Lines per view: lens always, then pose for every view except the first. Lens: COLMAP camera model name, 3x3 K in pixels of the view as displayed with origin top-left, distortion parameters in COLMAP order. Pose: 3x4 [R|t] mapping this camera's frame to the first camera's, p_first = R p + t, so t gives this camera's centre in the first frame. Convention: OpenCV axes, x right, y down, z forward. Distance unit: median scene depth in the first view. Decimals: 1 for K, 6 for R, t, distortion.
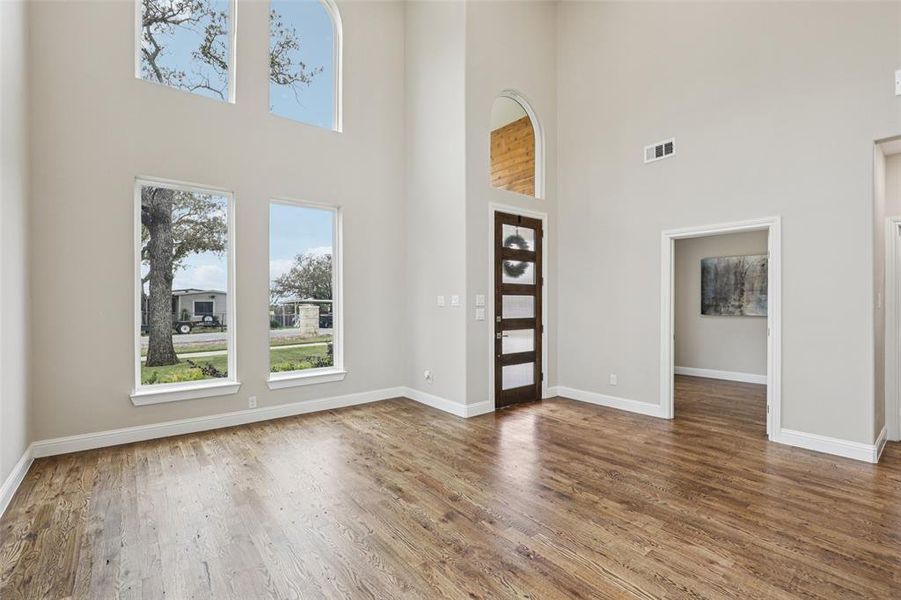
lens RADIAL K [[410.5, 0, 452.4], [0, 410.5, 304.5], [0, 0, 1]] dist [-0.016642, 0.001001]
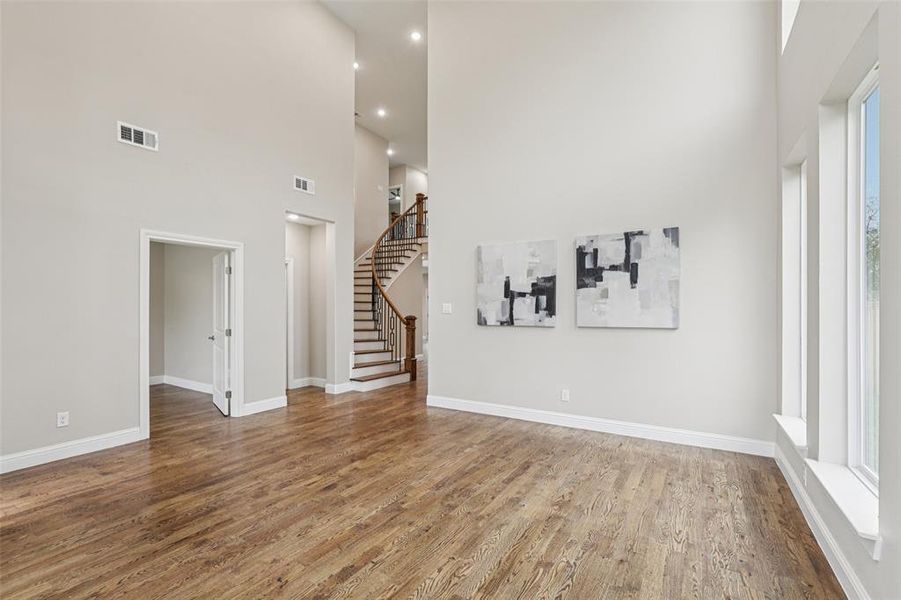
lens RADIAL K [[410.5, 0, 452.4], [0, 410.5, 304.5], [0, 0, 1]] dist [-0.016642, 0.001001]
pose [[-0.340213, 0.004177, 0.940339, -0.842393], [0.006001, 0.999979, -0.002271, -0.014648], [-0.940329, 0.004871, -0.340232, 1.028074]]
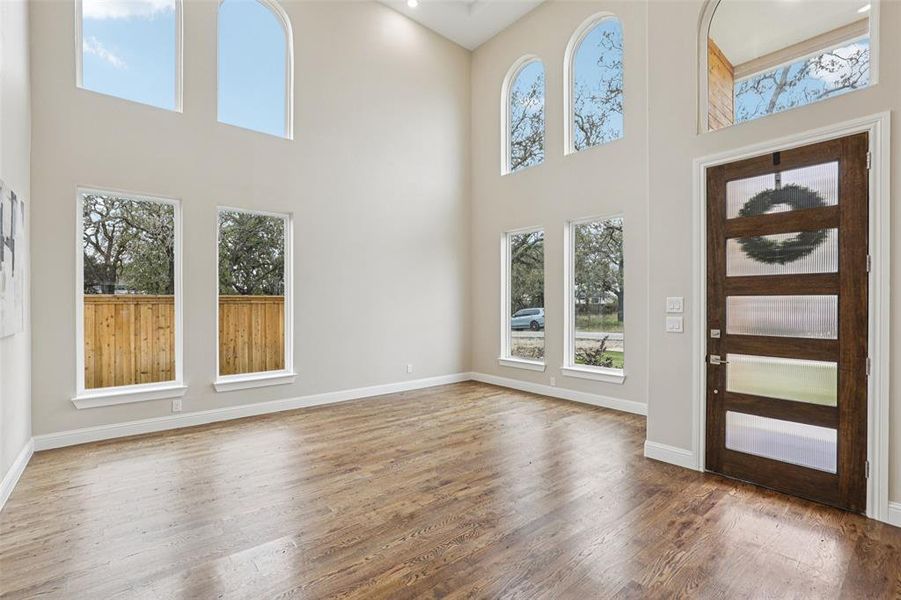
lens RADIAL K [[410.5, 0, 452.4], [0, 410.5, 304.5], [0, 0, 1]] dist [-0.016642, 0.001001]
pose [[0.019483, -0.000816, -0.999810, 1.244201], [-0.007080, 0.999974, -0.000954, -0.010486], [0.999785, 0.007098, 0.019477, 0.964060]]
